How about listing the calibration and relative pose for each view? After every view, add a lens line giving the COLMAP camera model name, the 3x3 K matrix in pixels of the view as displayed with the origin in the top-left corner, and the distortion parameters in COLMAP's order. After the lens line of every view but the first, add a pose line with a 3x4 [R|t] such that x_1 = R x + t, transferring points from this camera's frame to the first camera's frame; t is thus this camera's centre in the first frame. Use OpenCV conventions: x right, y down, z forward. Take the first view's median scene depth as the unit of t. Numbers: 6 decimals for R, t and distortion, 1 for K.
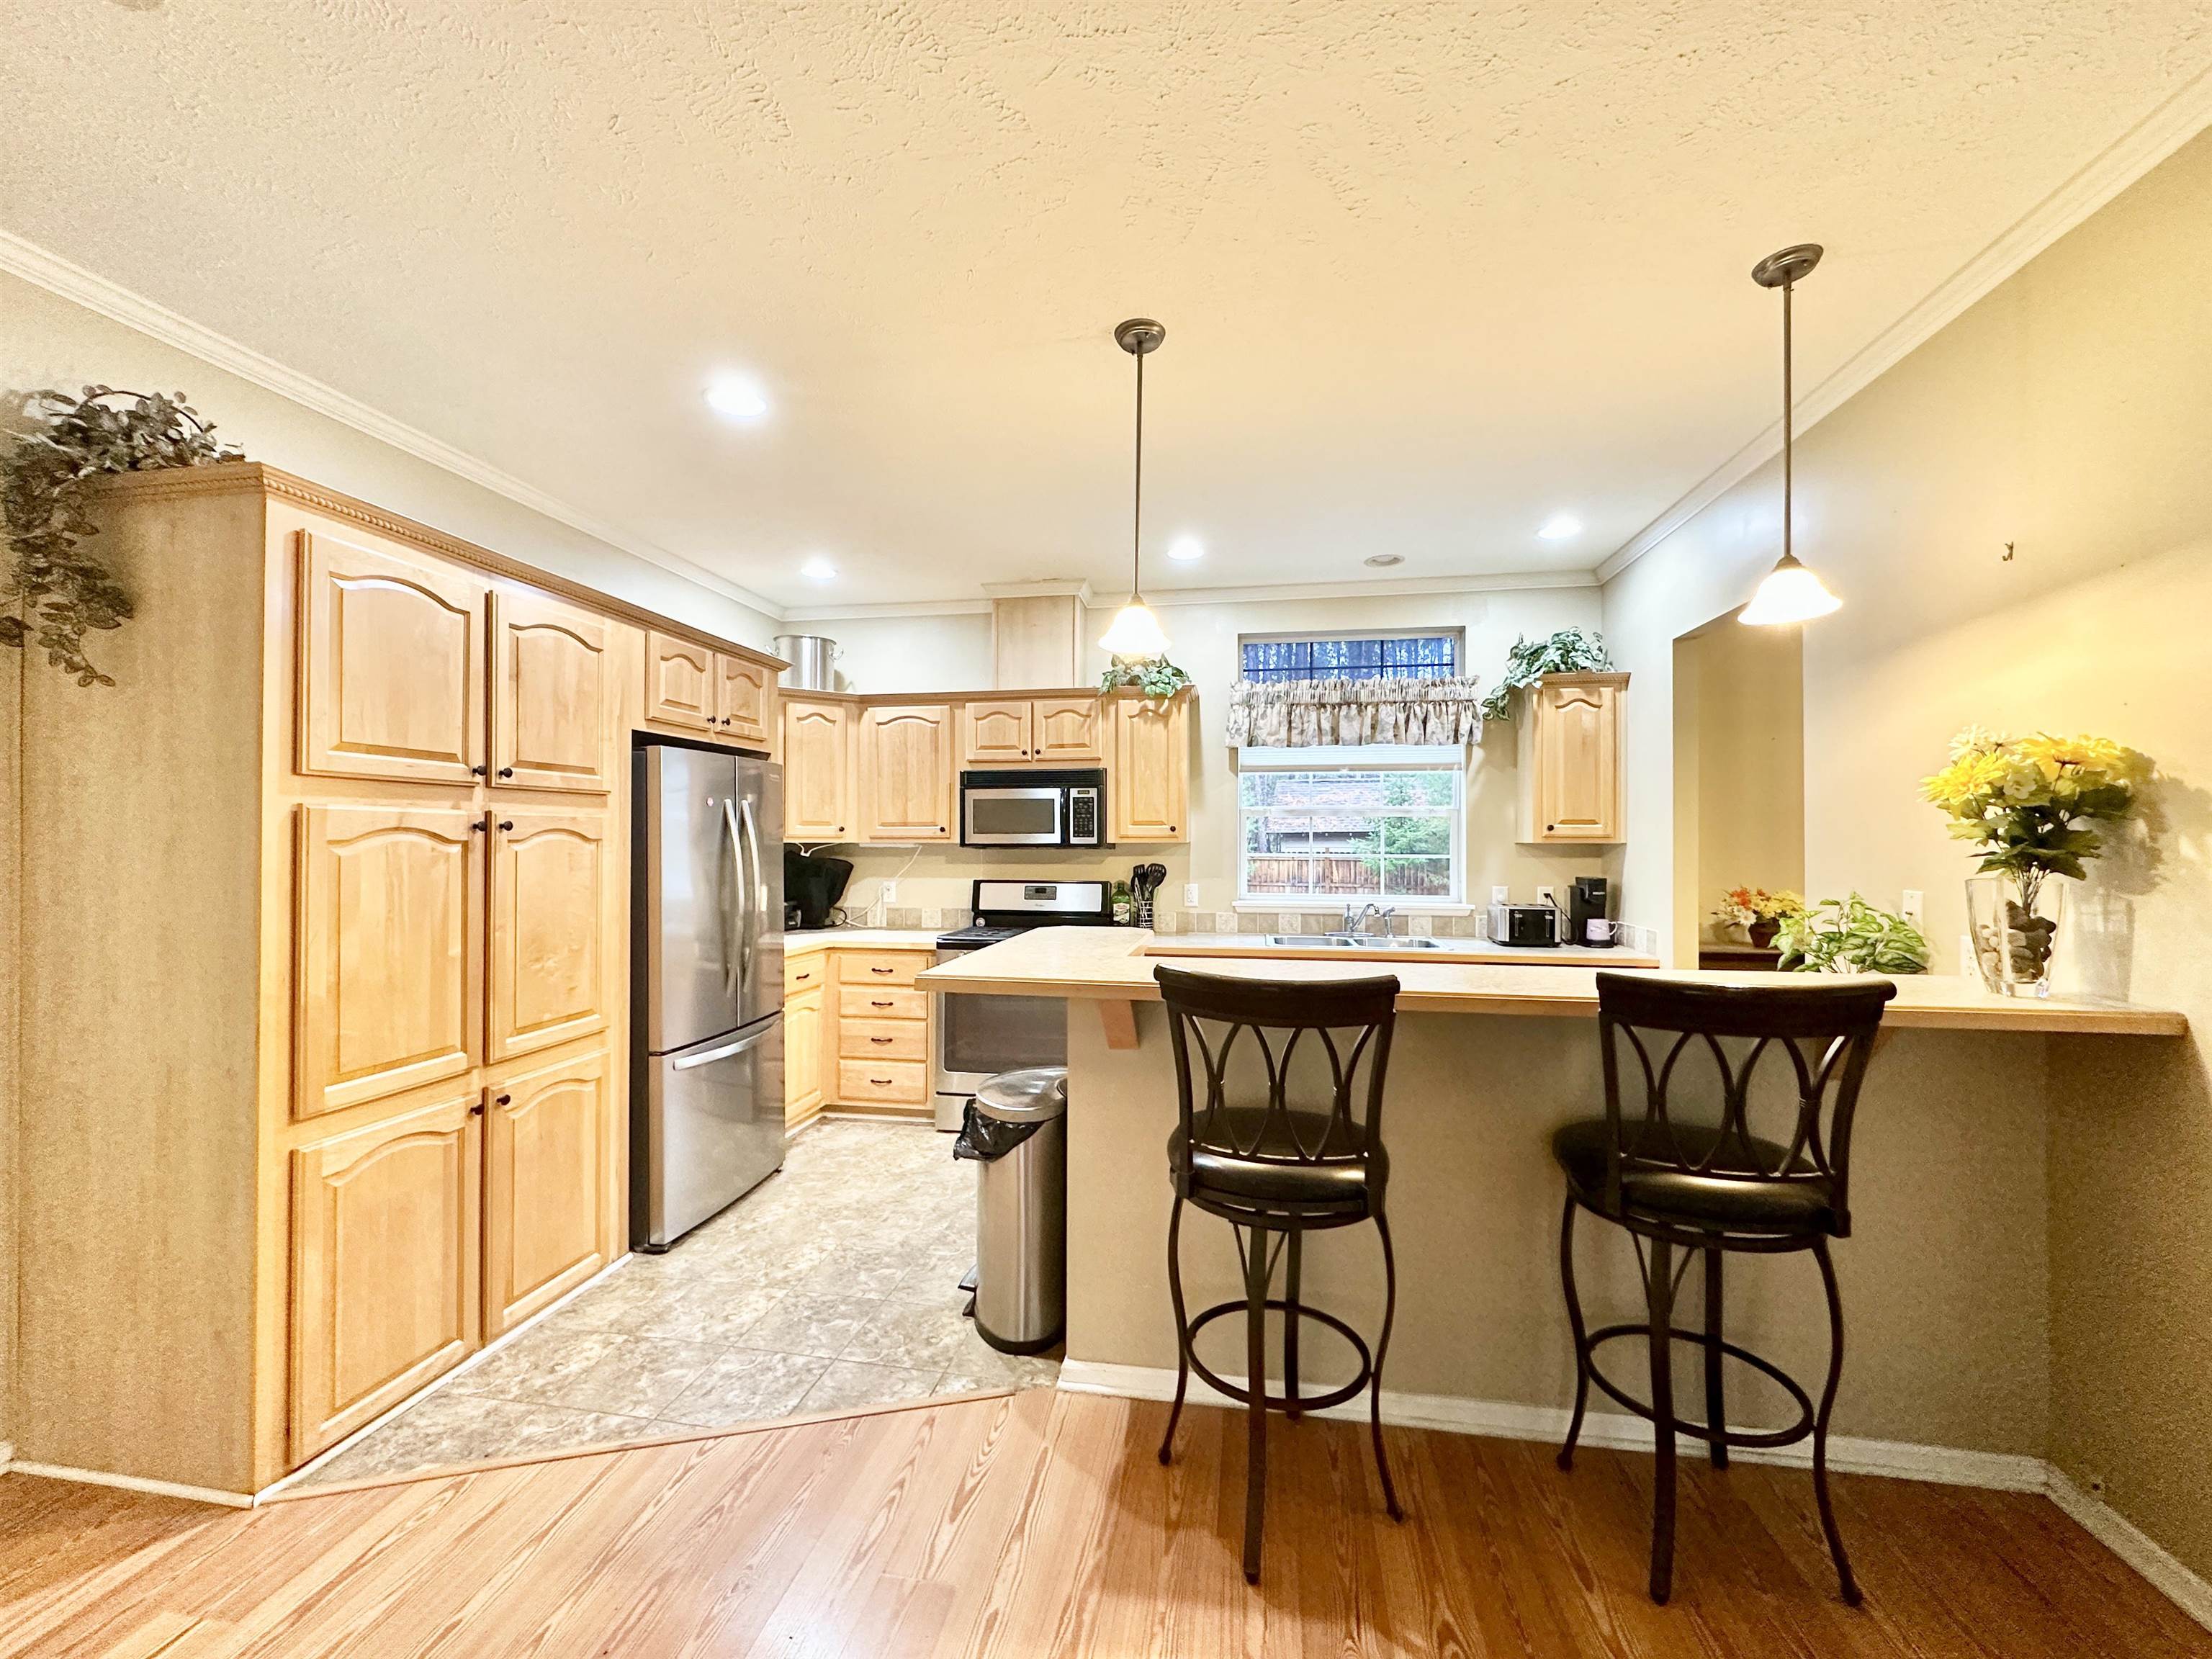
lens RADIAL K [[882.5, 0, 1107.2], [0, 882.5, 830.4], [0, 0, 1]] dist [-0.002437, 0.001110]
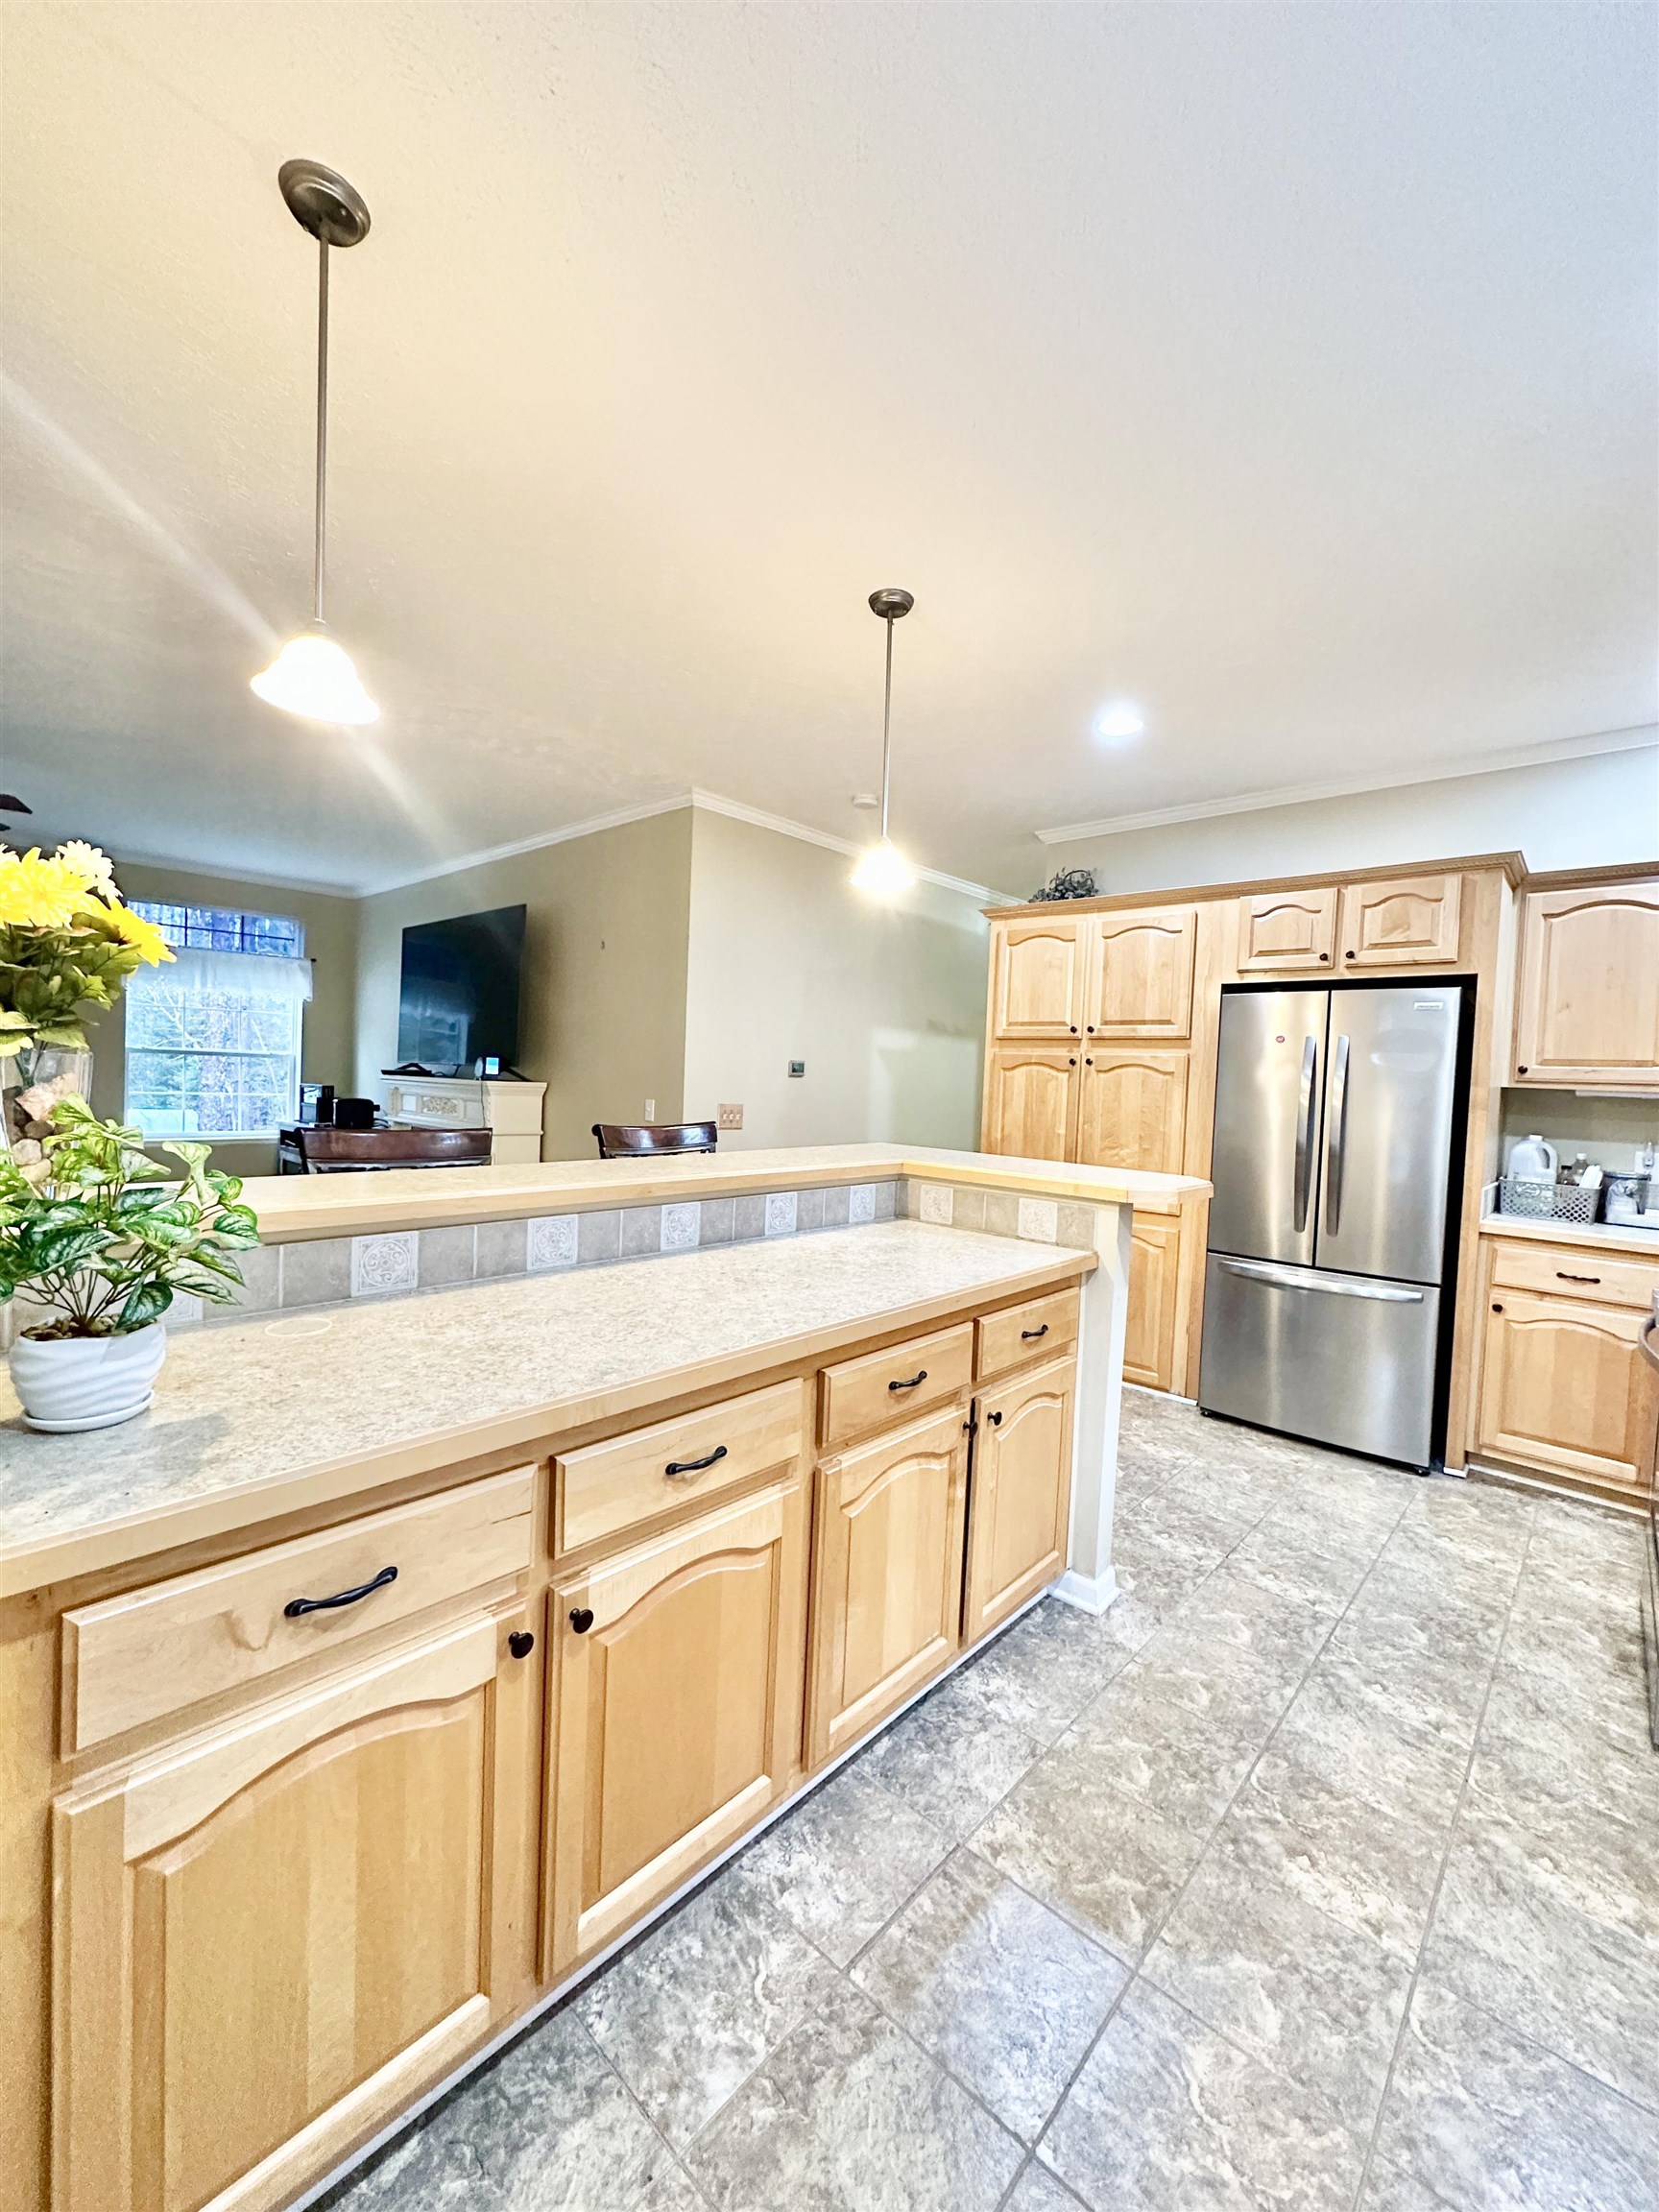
lens RADIAL K [[882.5, 0, 825.6], [0, 882.5, 1111.1], [0, 0, 1]] dist [-0.002437, 0.001110]
pose [[-0.537511, 0.012926, -0.843158, 0.763593], [-0.031797, 0.998861, 0.035584, 0.034530], [0.842657, 0.045937, -0.536488, 1.151262]]
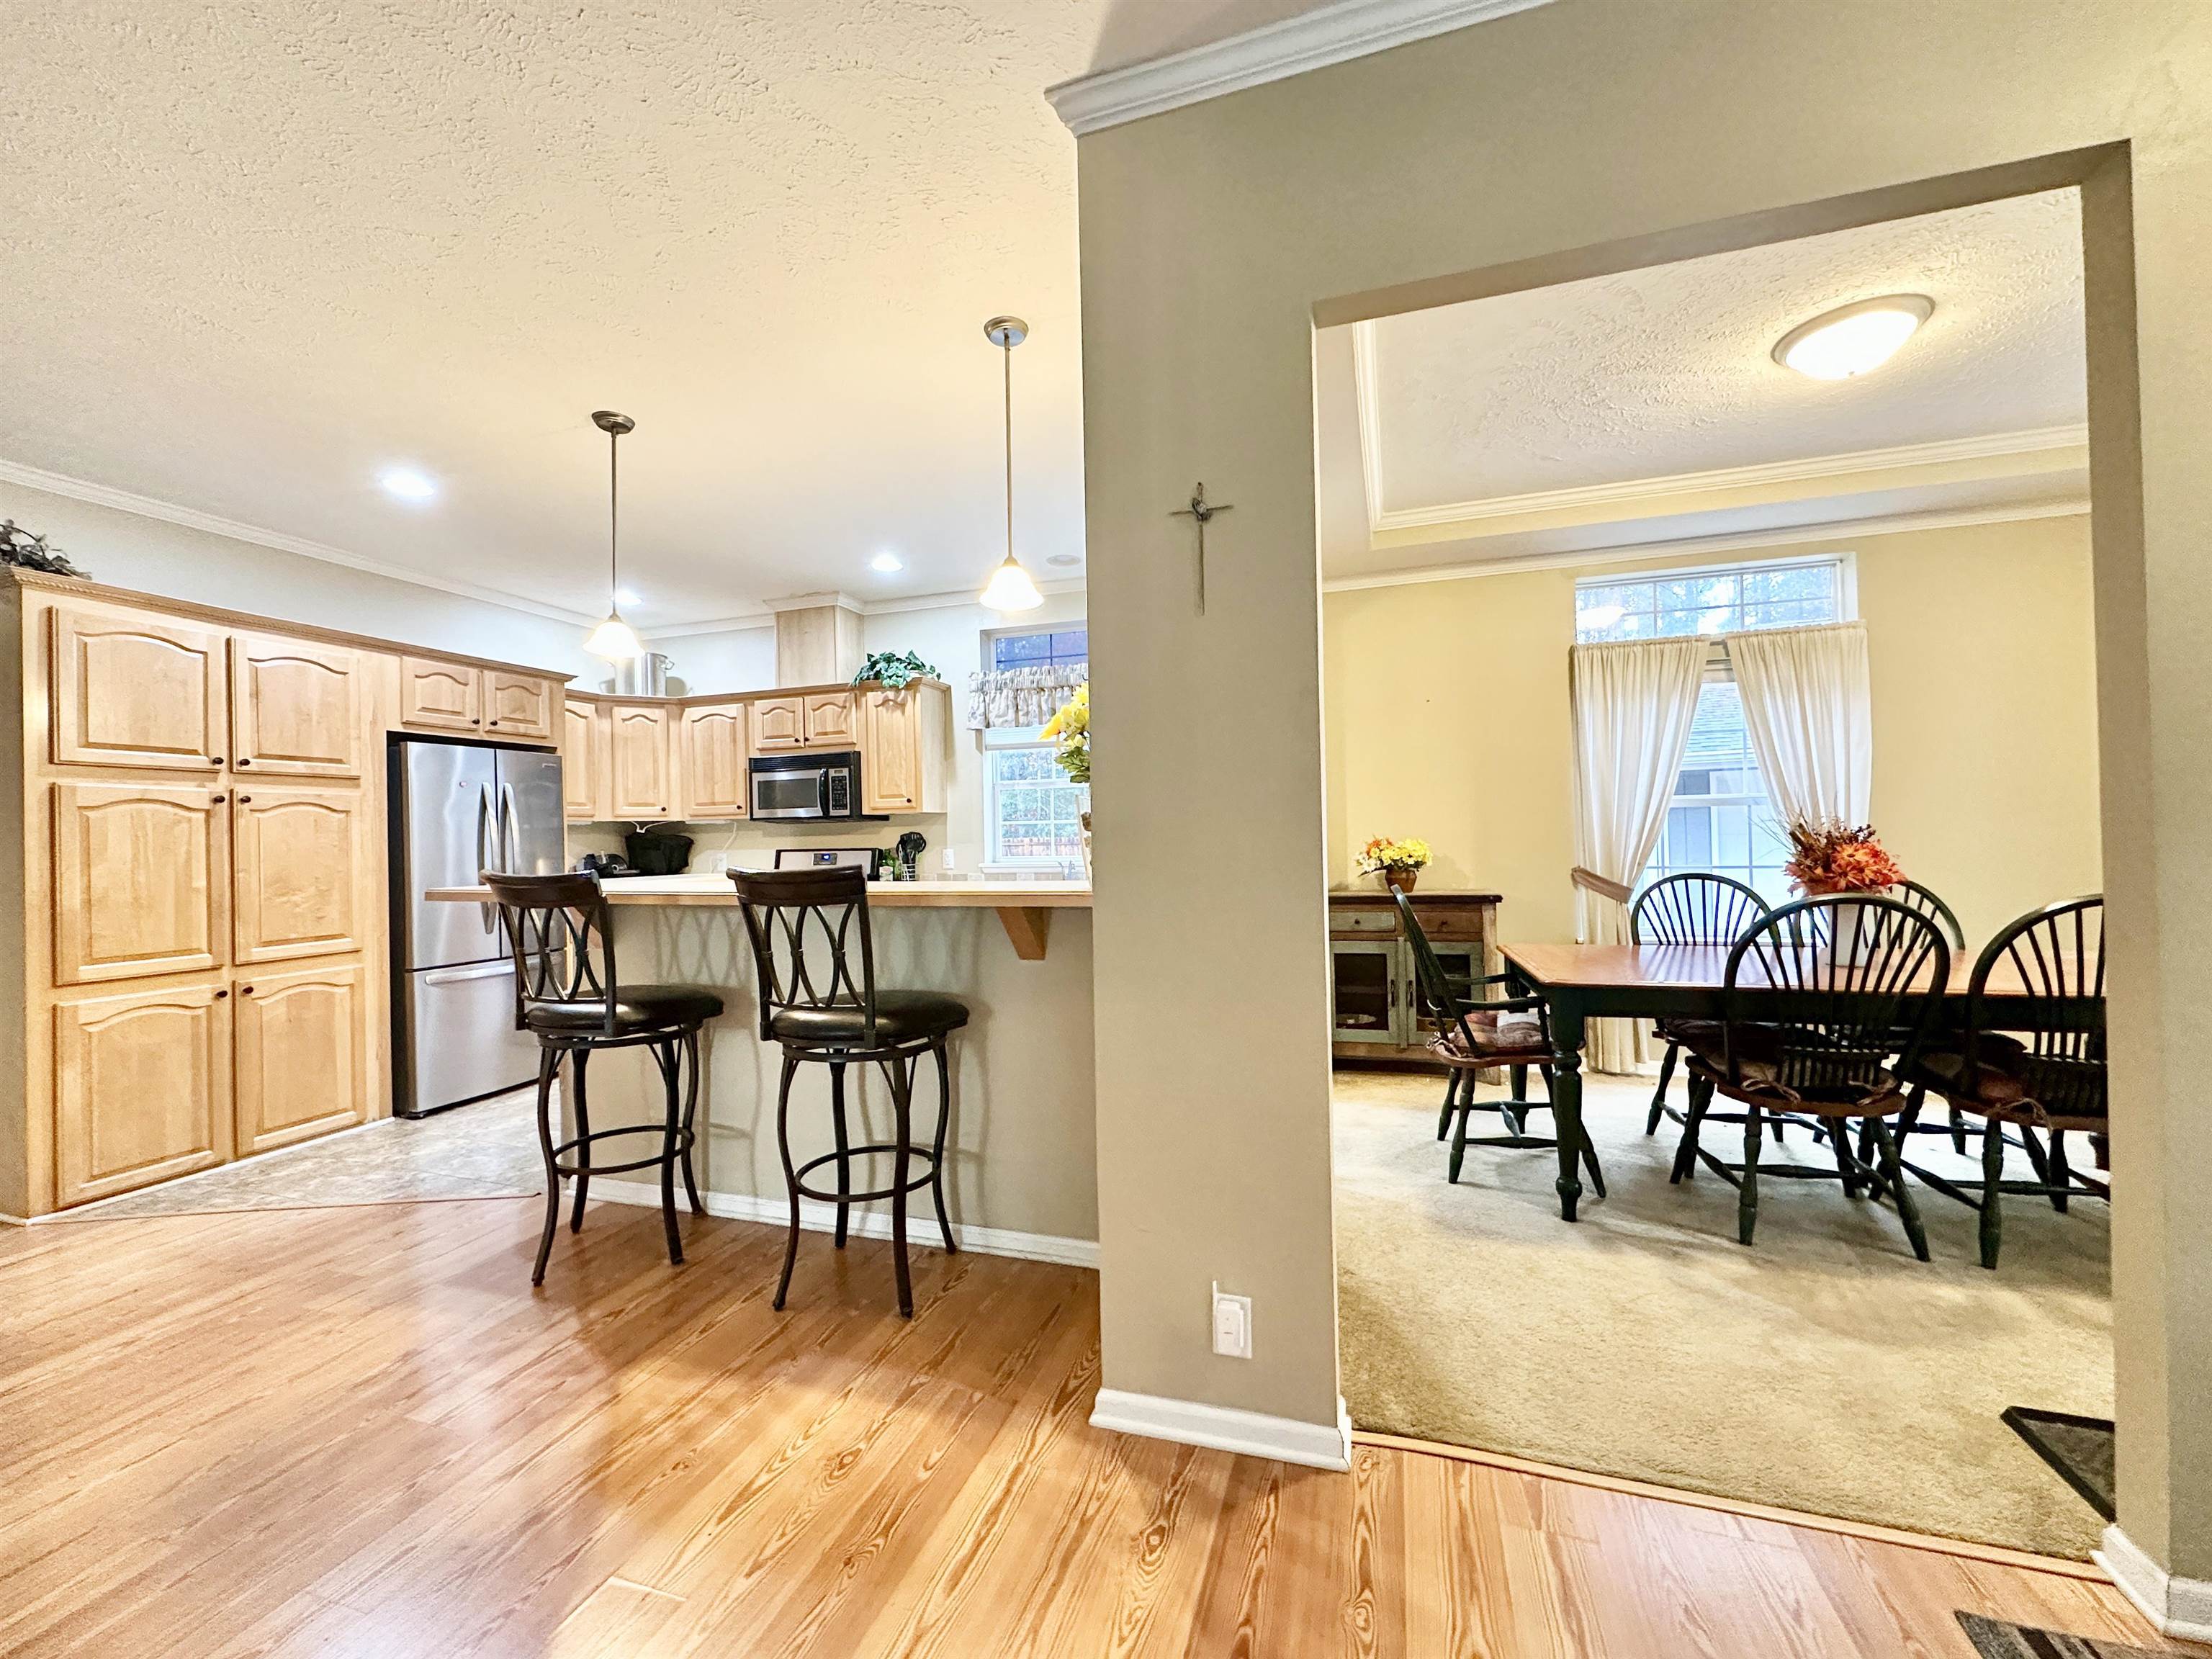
lens RADIAL K [[882.5, 0, 1106.7], [0, 882.5, 828.9], [0, 0, 1]] dist [-0.002437, 0.001110]
pose [[0.989156, -0.023513, -0.144971, 0.713128], [0.023834, 0.999716, 0.000478, 0.058809], [0.144919, -0.003928, 0.989436, -0.170058]]
